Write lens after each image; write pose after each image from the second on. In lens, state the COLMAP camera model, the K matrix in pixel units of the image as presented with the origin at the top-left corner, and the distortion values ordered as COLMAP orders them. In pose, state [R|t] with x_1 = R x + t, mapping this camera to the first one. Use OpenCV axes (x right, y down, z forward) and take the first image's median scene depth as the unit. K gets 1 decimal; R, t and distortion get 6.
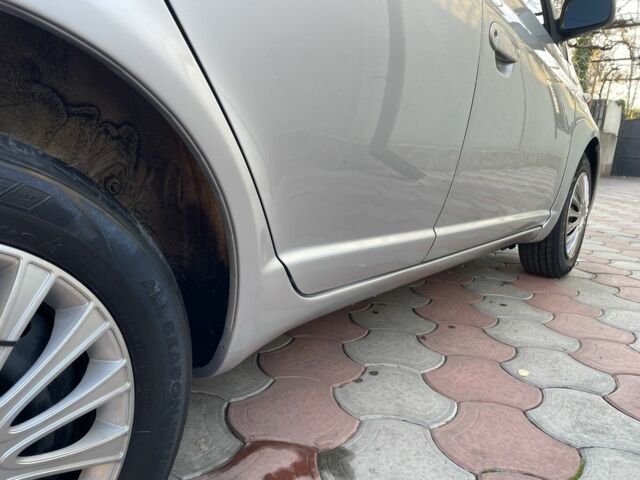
lens RADIAL K [[482.3, 0, 320.0], [0, 482.3, 240.0], [0, 0, 1]] dist [0.064938, -0.098022]
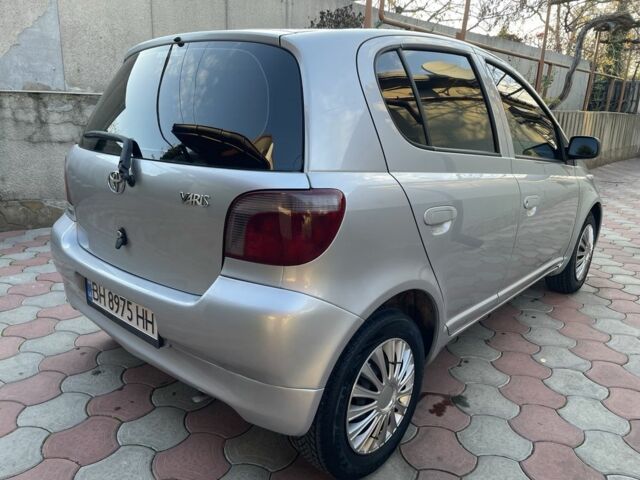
lens RADIAL K [[482.3, 0, 320.0], [0, 482.3, 240.0], [0, 0, 1]] dist [0.064938, -0.098022]
pose [[0.997577, -0.024796, -0.065007, -0.253577], [0.028388, 0.998087, 0.054928, -0.258392], [0.063521, -0.056640, 0.996372, -0.737109]]
